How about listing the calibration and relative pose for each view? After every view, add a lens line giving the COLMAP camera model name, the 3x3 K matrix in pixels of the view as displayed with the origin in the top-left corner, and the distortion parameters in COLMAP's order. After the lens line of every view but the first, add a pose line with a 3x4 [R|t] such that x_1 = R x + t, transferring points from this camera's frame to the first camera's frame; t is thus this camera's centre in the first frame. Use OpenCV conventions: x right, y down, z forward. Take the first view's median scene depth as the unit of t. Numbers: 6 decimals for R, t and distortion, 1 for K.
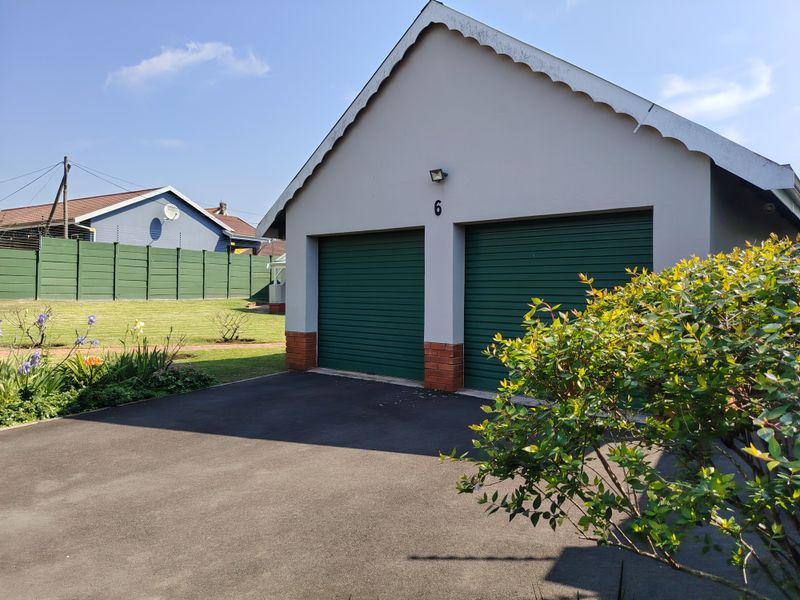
lens RADIAL K [[557.6, 0, 398.0], [0, 557.6, 297.9], [0, 0, 1]] dist [0.020419, 0.002147]
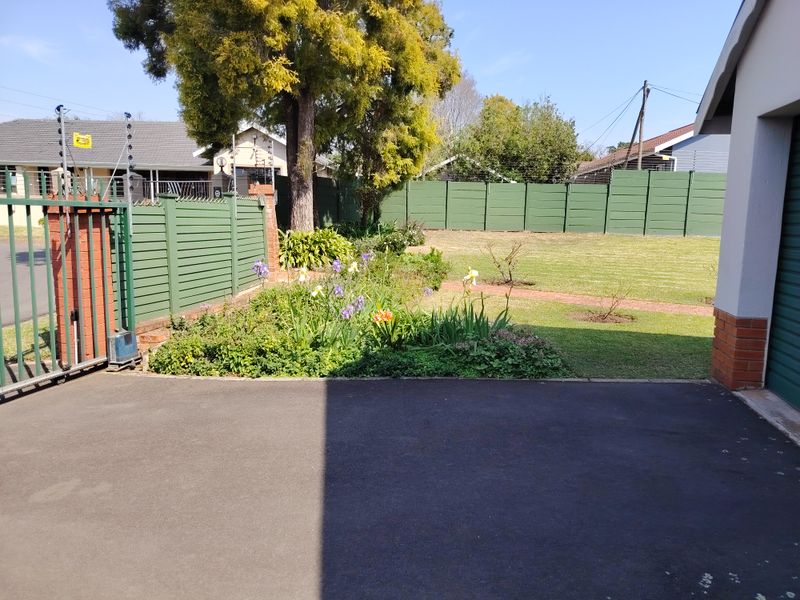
lens RADIAL K [[557.6, 0, 397.9], [0, 557.6, 299.4], [0, 0, 1]] dist [0.020419, 0.002147]
pose [[0.523905, 0.127962, -0.842110, 0.054359], [-0.026951, 0.990647, 0.133765, -0.006993], [0.851350, -0.047384, 0.522454, 0.266756]]
